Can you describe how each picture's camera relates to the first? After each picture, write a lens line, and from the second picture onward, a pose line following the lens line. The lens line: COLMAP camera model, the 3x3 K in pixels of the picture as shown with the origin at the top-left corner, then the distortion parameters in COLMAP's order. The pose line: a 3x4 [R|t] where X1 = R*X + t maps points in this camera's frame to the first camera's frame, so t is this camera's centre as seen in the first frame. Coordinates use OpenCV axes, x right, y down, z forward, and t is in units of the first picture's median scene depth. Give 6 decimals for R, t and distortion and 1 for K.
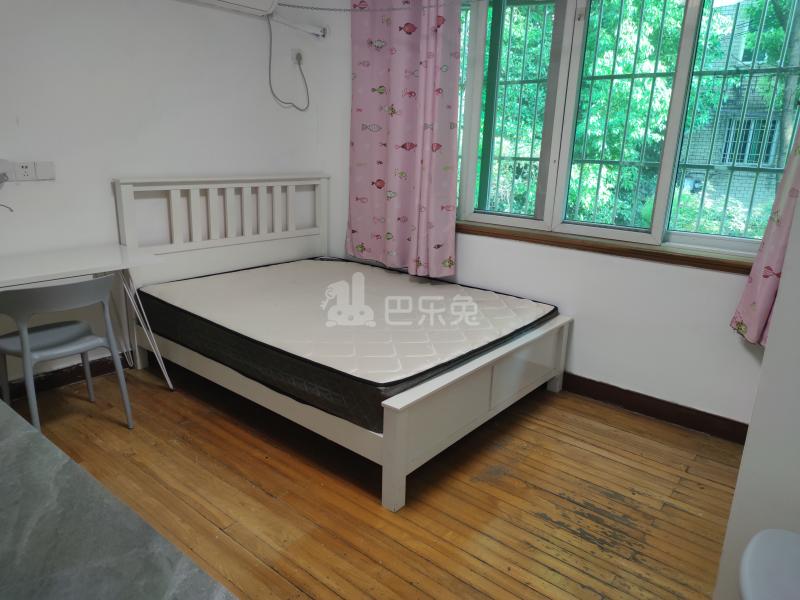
lens RADIAL K [[569.9, 0, 400.1], [0, 569.9, 302.9], [0, 0, 1]] dist [0.062045, -0.060885]
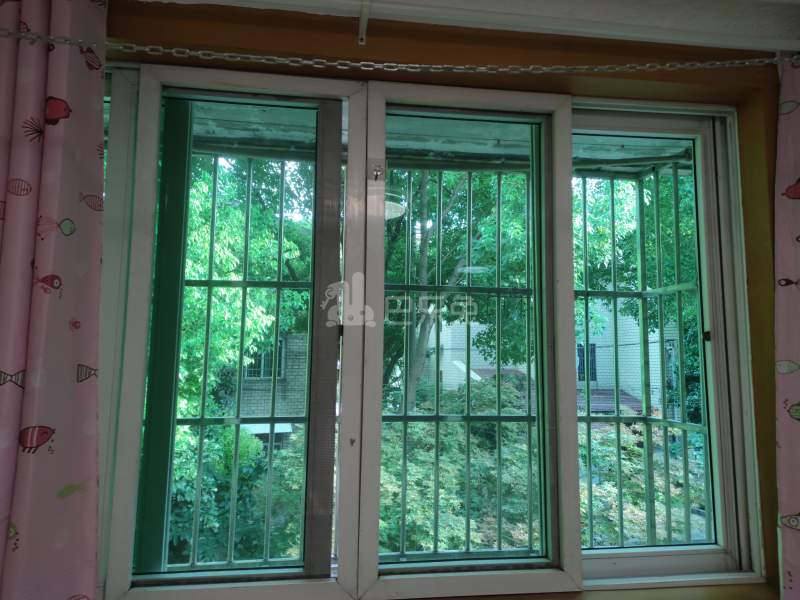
lens RADIAL K [[569.9, 0, 400.1], [0, 569.9, 302.9], [0, 0, 1]] dist [0.062045, -0.060885]
pose [[0.669641, 0.052955, 0.740795, -0.054155], [0.211359, 0.942622, -0.258441, -0.227016], [-0.711975, 0.329636, 0.620026, 0.652343]]
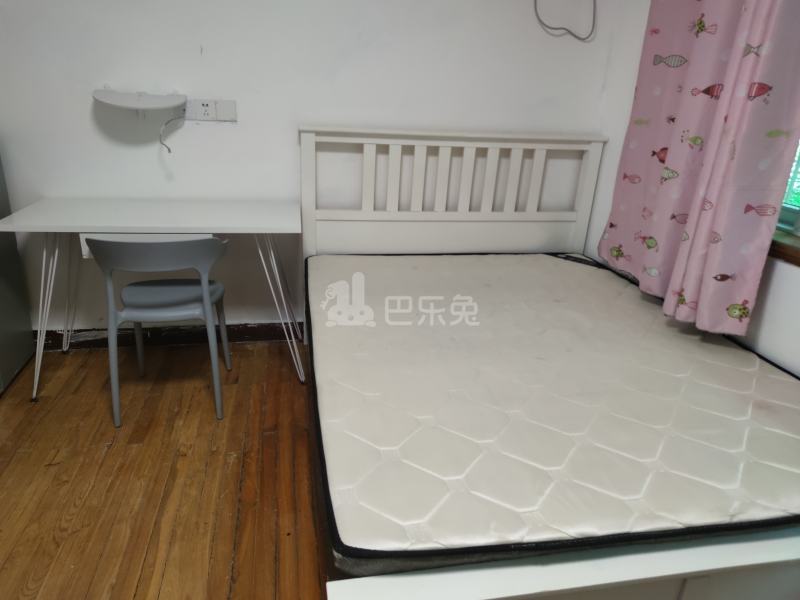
lens RADIAL K [[558.9, 0, 399.6], [0, 558.9, 302.9], [0, 0, 1]] dist [0.066115, -0.062802]
pose [[0.775333, 0.233279, -0.586890, 0.168131], [-0.195033, 0.972300, 0.128818, -0.095147], [0.600684, 0.014586, 0.799353, 0.425652]]
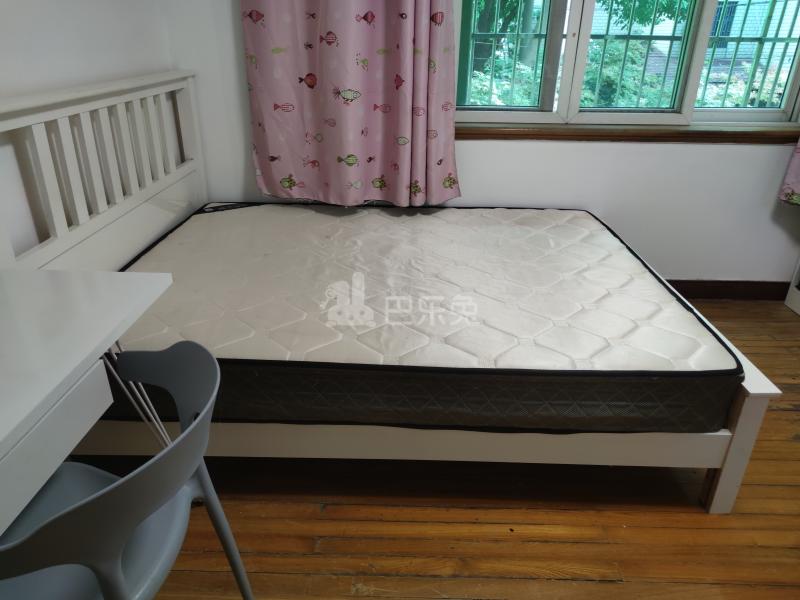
lens RADIAL K [[569.9, 0, 400.1], [0, 569.9, 302.9], [0, 0, 1]] dist [0.062045, -0.060885]
pose [[0.775564, -0.289551, 0.560946, -0.501134], [0.181587, 0.953373, 0.241054, -0.126507], [-0.604588, -0.085093, 0.791980, 0.467037]]
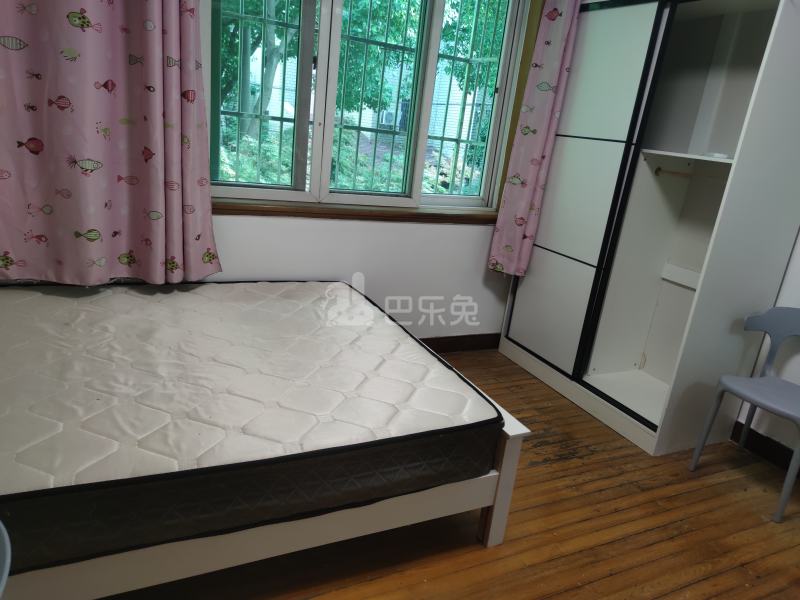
lens RADIAL K [[565.3, 0, 407.3], [0, 565.3, 301.5], [0, 0, 1]] dist [0.060392, -0.067535]
pose [[0.405517, -0.259088, 0.876601, -0.530536], [0.147501, 0.964970, 0.216972, -0.153767], [-0.902108, 0.041314, 0.429528, 0.509648]]
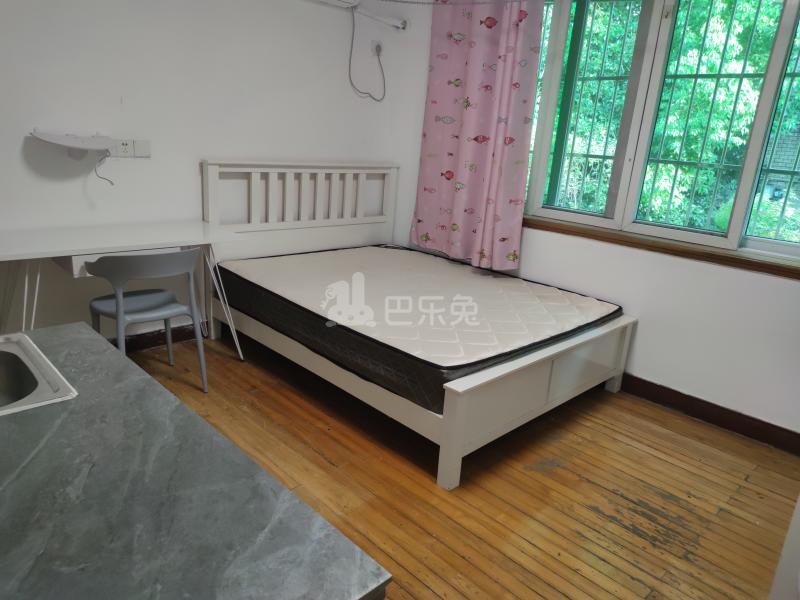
lens RADIAL K [[569.9, 0, 400.1], [0, 569.9, 302.9], [0, 0, 1]] dist [0.062045, -0.060885]
pose [[0.993701, 0.066422, -0.090262, -0.018323], [-0.065335, 0.997751, 0.014950, 0.010334], [0.091052, -0.008959, 0.995806, -0.028047]]
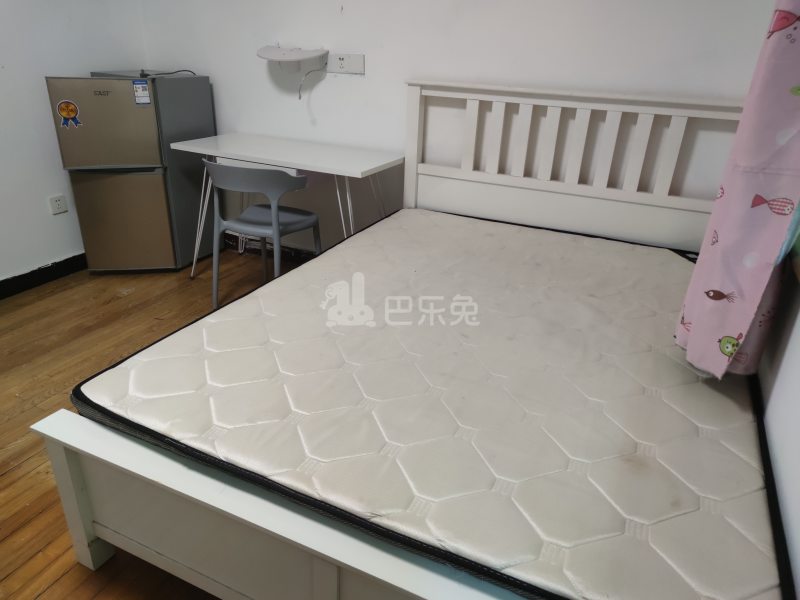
lens RADIAL K [[565.6, 0, 400.0], [0, 565.6, 300.0], [0, 0, 1]] dist [0.031367, -0.001564]
pose [[0.251202, 0.385545, -0.887836, 0.401598], [-0.292256, 0.904649, 0.310156, -0.171827], [0.922759, 0.181564, 0.339928, 0.744598]]
